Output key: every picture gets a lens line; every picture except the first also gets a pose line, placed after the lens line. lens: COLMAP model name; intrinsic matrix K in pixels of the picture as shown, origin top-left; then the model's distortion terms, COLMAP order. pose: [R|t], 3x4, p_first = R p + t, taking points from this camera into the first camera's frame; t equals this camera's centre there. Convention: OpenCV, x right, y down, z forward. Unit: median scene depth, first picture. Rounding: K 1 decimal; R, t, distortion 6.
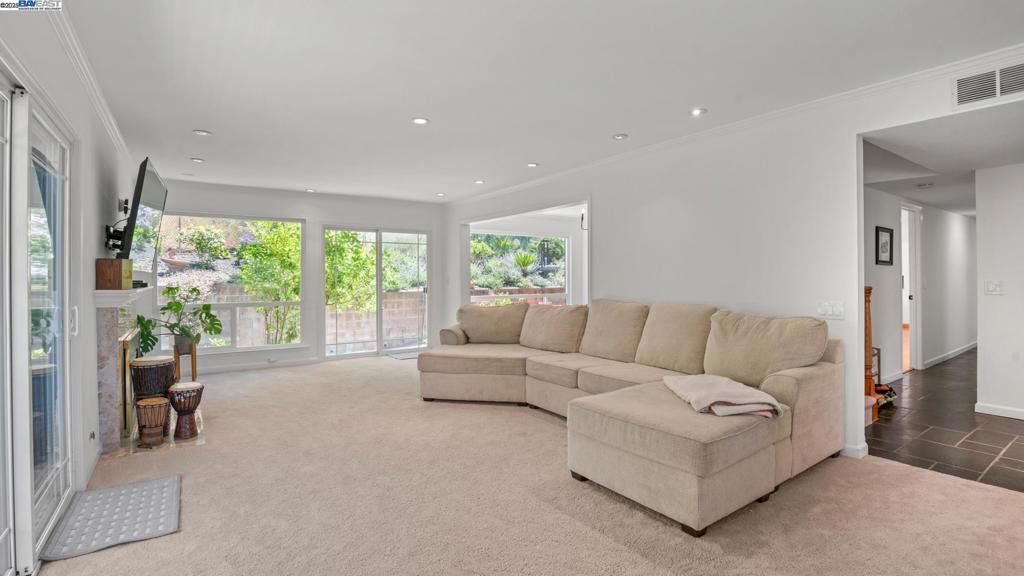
lens RADIAL K [[472.9, 0, 510.1], [0, 472.9, 276.7], [0, 0, 1]] dist [-0.028757, 0.000355]
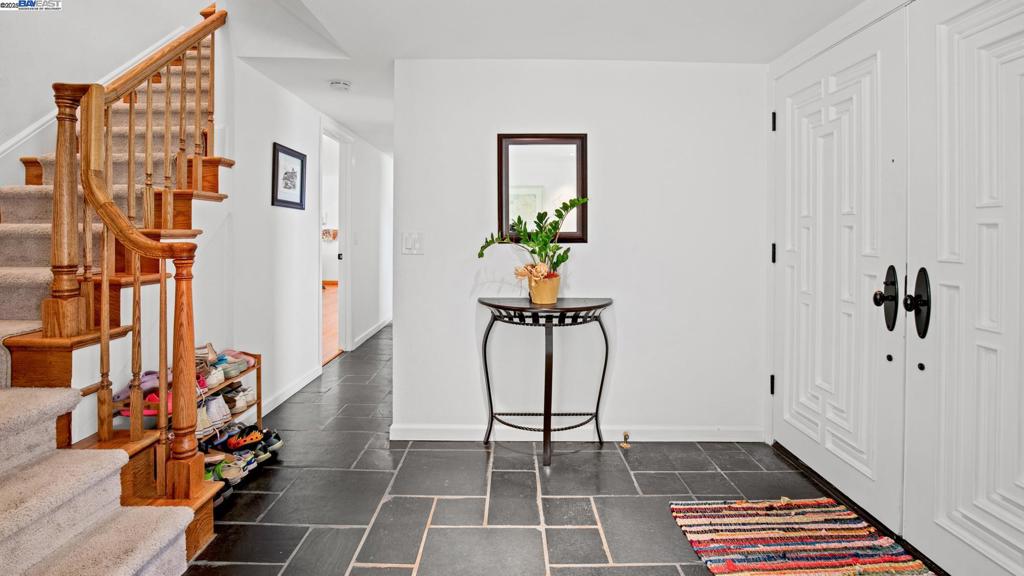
lens RADIAL K [[472.9, 0, 510.1], [0, 472.9, 276.7], [0, 0, 1]] dist [-0.028757, 0.000355]
pose [[0.564729, -0.061025, 0.823017, 0.448396], [-0.016267, 0.996246, 0.085031, 0.009022], [-0.825116, -0.061407, 0.561616, 0.391102]]
